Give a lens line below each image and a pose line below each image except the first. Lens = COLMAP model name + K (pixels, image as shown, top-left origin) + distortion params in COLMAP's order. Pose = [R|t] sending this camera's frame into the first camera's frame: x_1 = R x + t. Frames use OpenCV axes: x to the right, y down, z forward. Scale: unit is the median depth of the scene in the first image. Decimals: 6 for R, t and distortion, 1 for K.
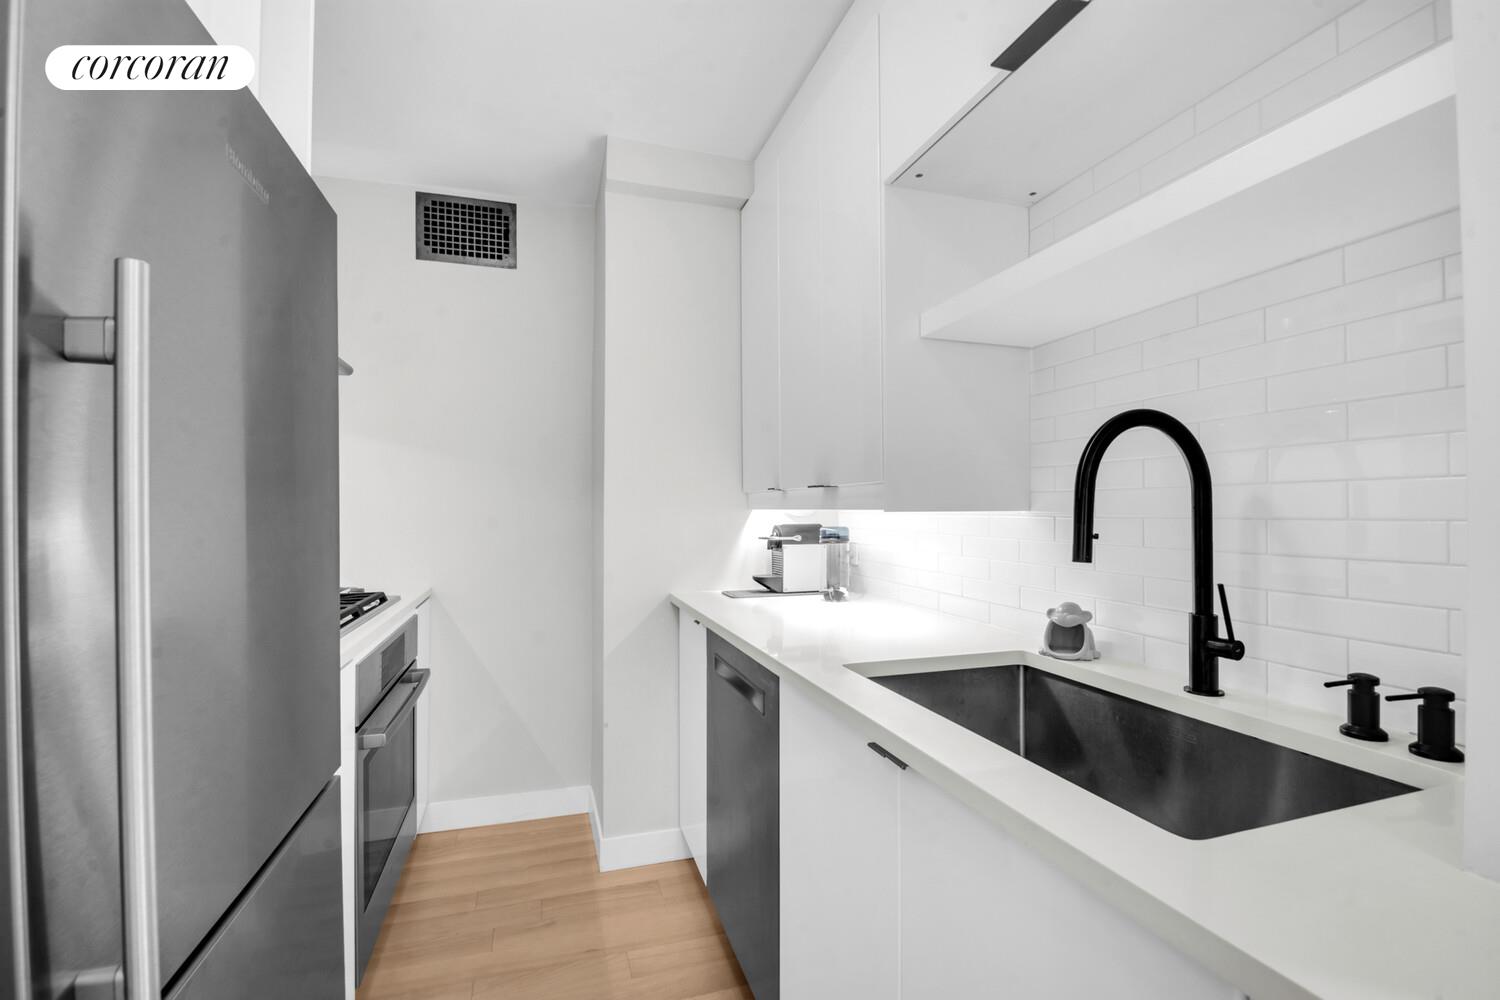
lens RADIAL K [[660.9, 0, 757.6], [0, 660.9, 506.2], [0, 0, 1]] dist [-0.001190, -0.000297]
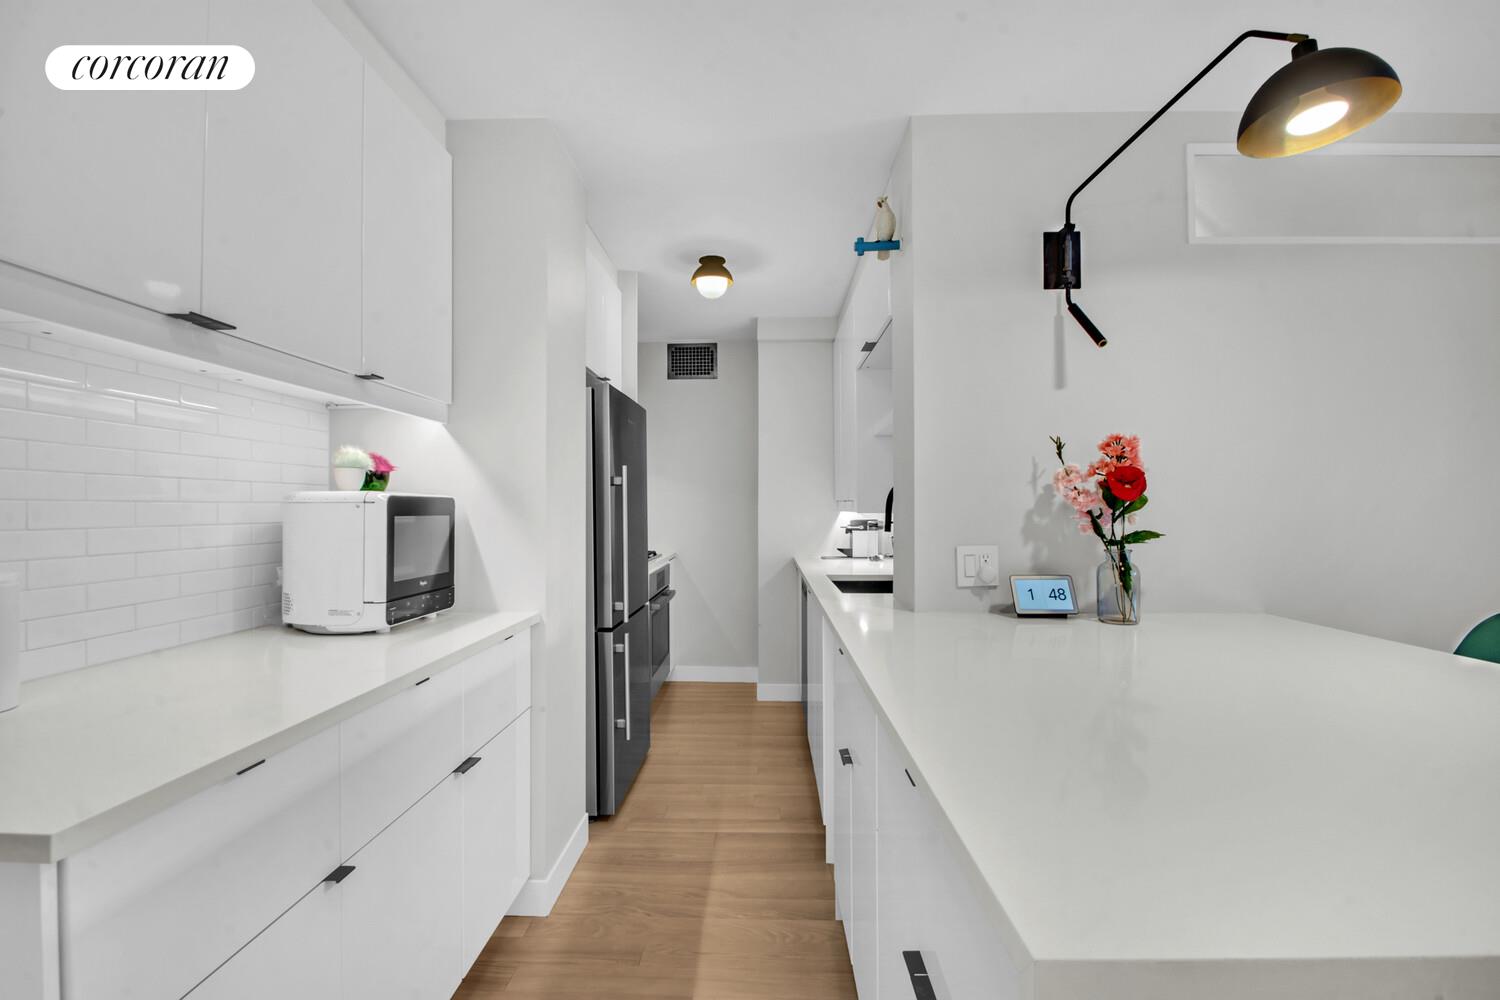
lens RADIAL K [[660.9, 0, 757.6], [0, 660.9, 506.2], [0, 0, 1]] dist [-0.001190, -0.000297]
pose [[0.944130, -0.003580, -0.329554, 0.381904], [0.004206, 0.999990, 0.001187, -0.012045], [0.329547, -0.002507, 0.944136, -0.770116]]
